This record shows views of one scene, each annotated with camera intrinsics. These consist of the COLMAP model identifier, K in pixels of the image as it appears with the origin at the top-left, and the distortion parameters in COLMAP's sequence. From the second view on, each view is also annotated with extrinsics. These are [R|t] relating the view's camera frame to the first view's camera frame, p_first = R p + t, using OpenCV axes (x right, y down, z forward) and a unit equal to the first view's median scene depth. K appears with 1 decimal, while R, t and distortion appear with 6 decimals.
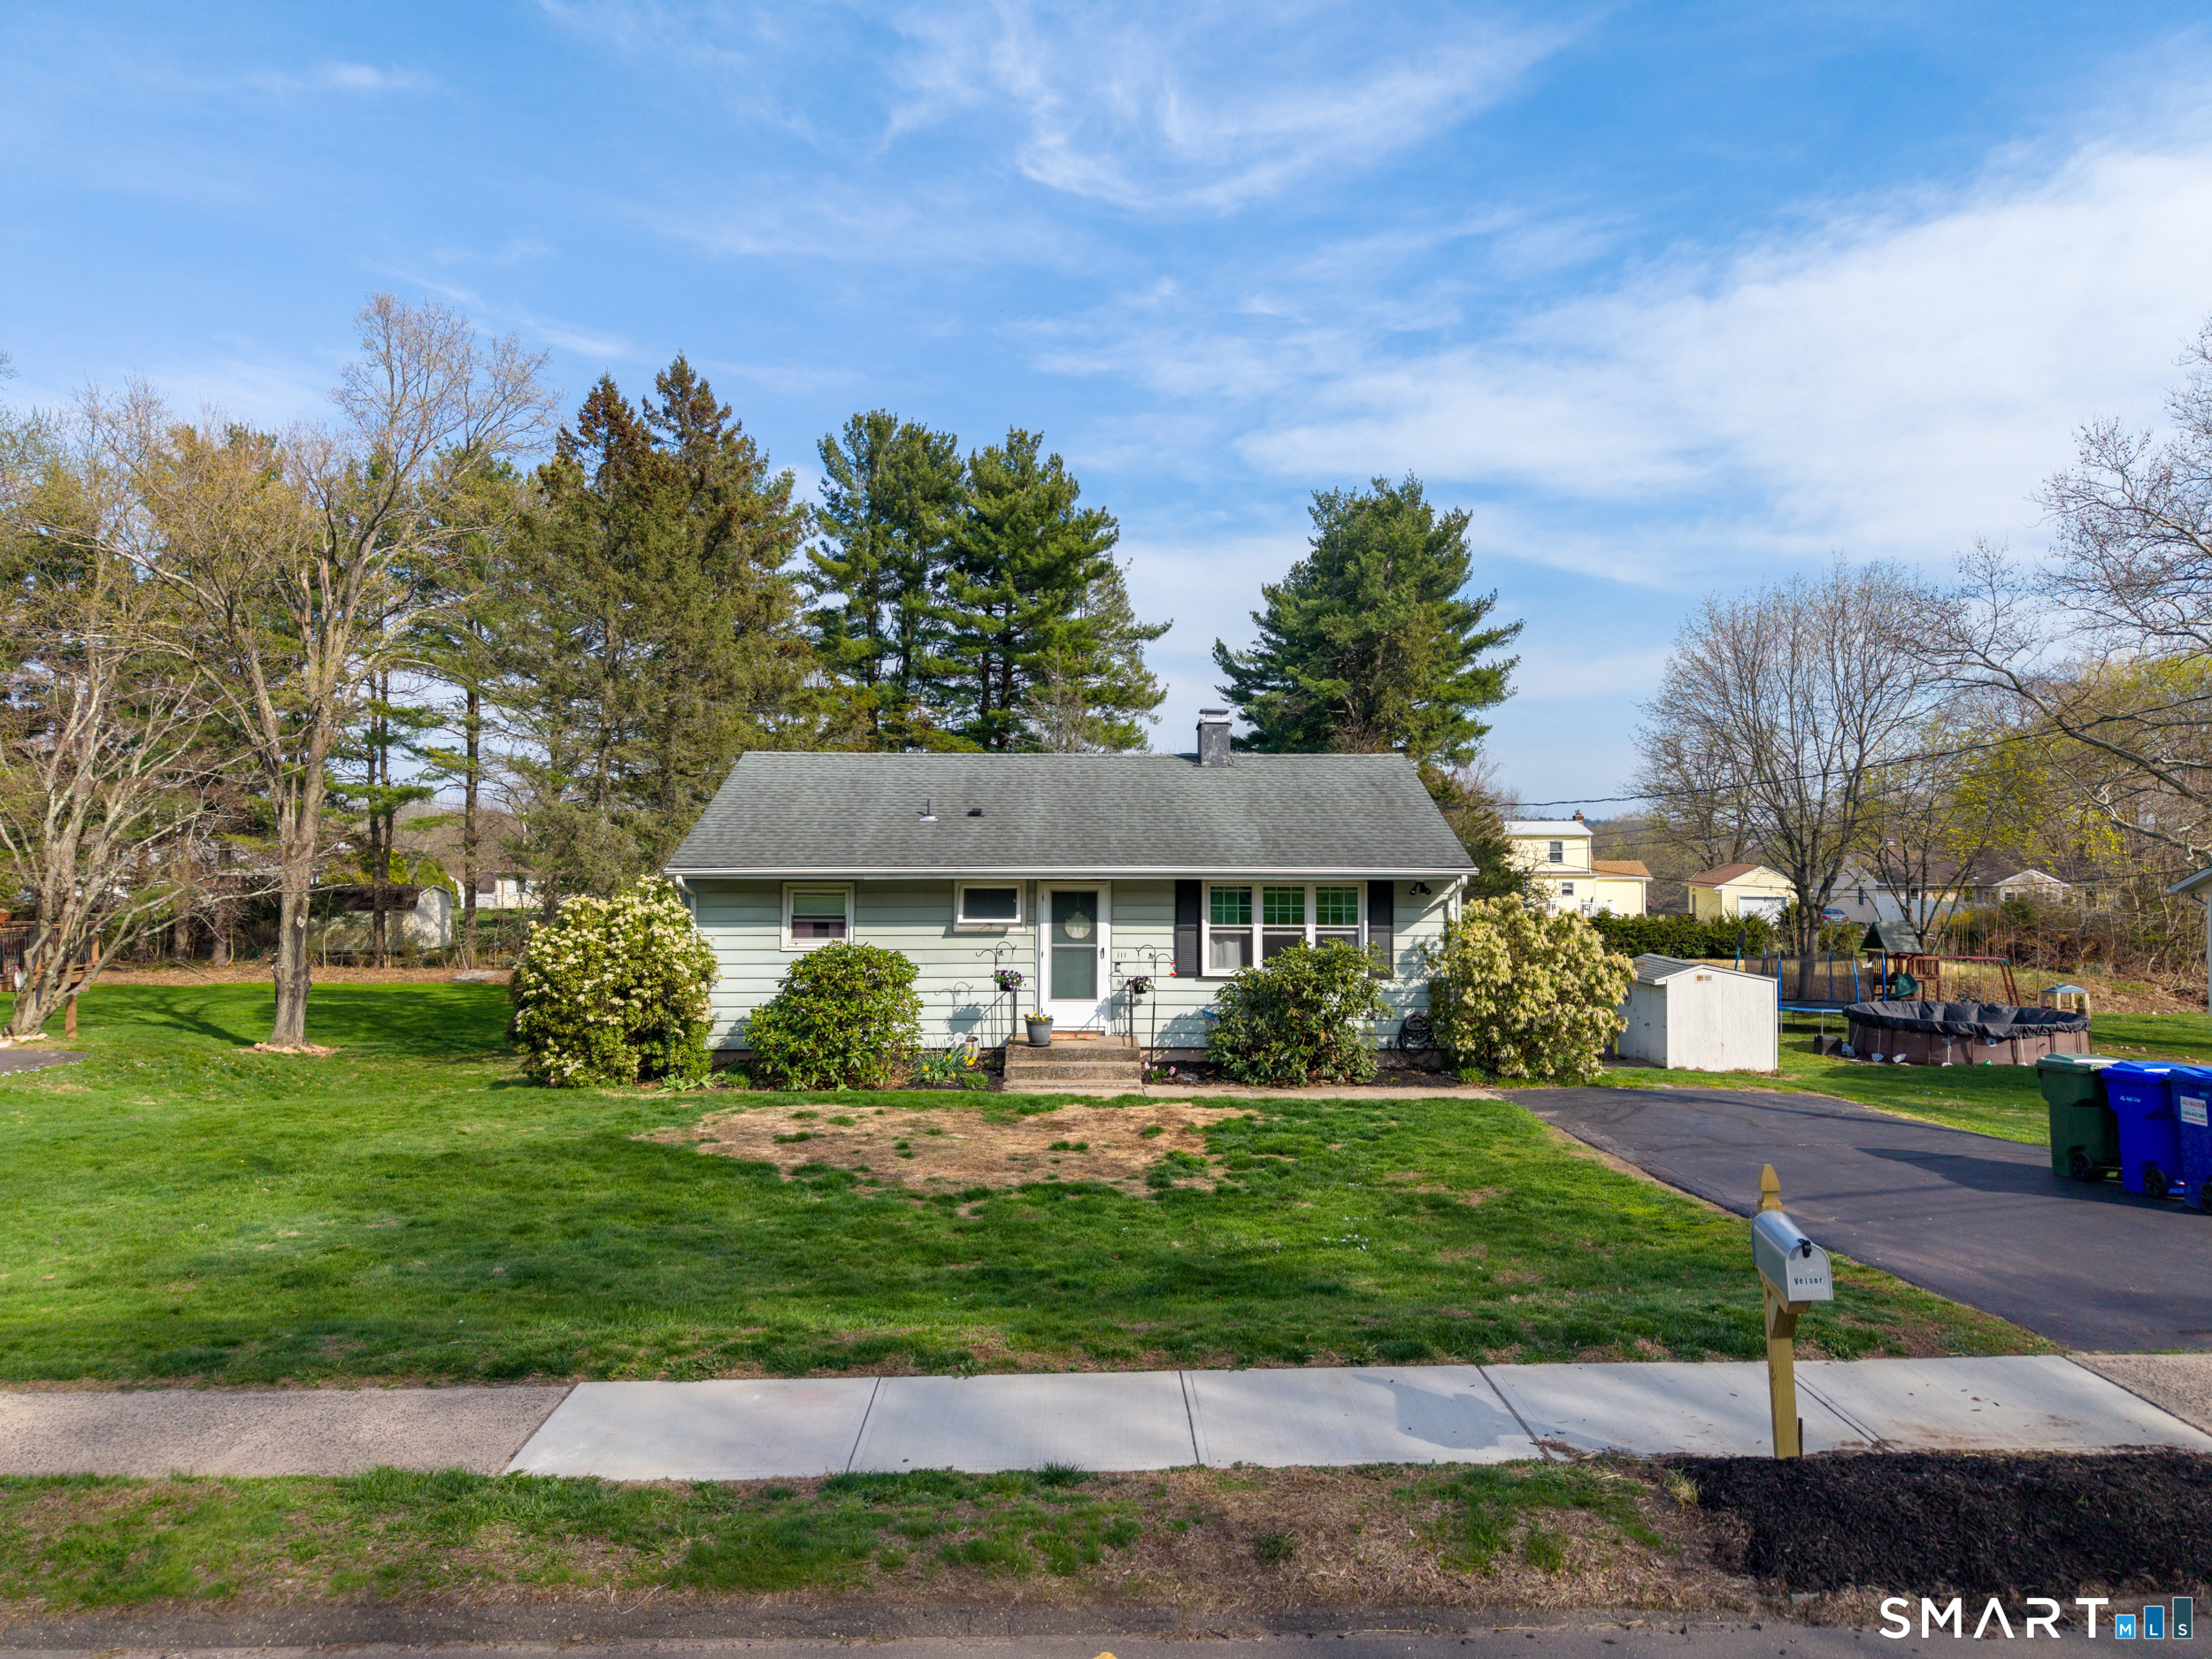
lens RADIAL K [[1560.5, 0, 1106.0], [0, 1560.5, 829.5], [0, 0, 1]] dist [0.049697, -0.071325]
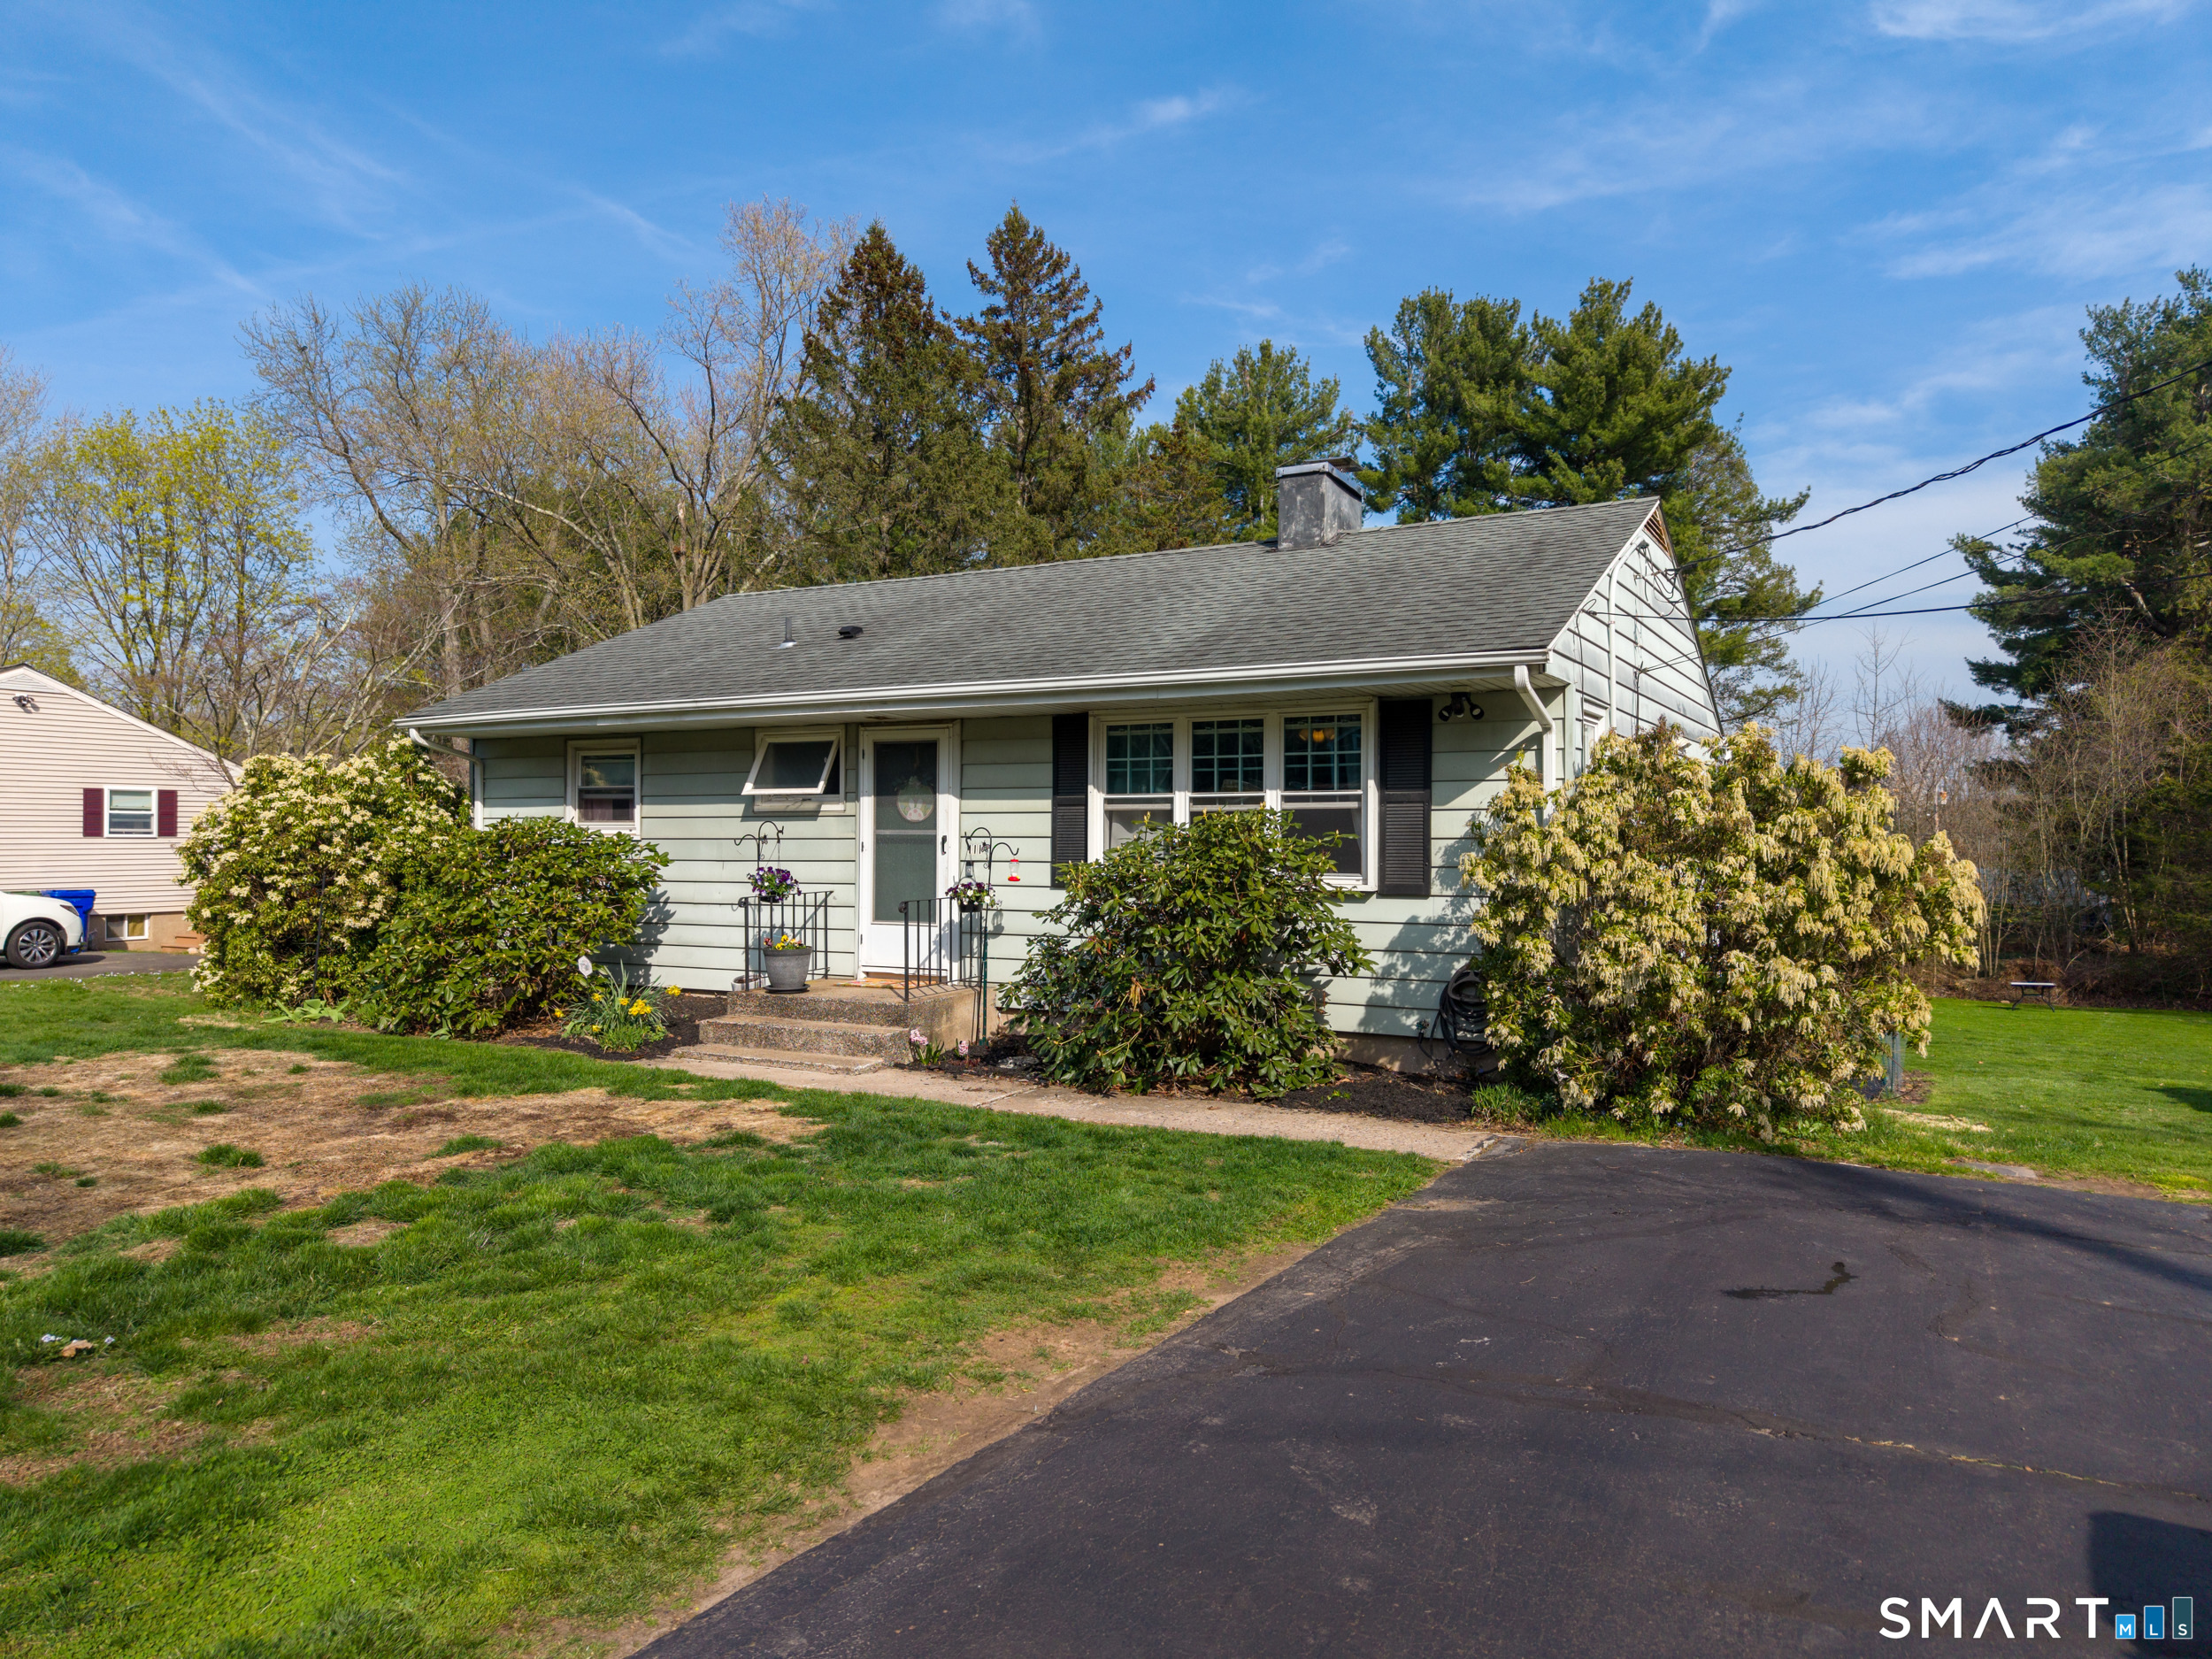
lens RADIAL K [[1494.1, 0, 1106.0], [0, 1494.1, 829.5], [0, 0, 1]] dist [0.011326, 0.006433]
pose [[0.858472, -0.006987, -0.512813, 0.338248], [0.010243, 0.999941, 0.003523, 0.071402], [0.512758, -0.008277, 0.858493, 0.541758]]
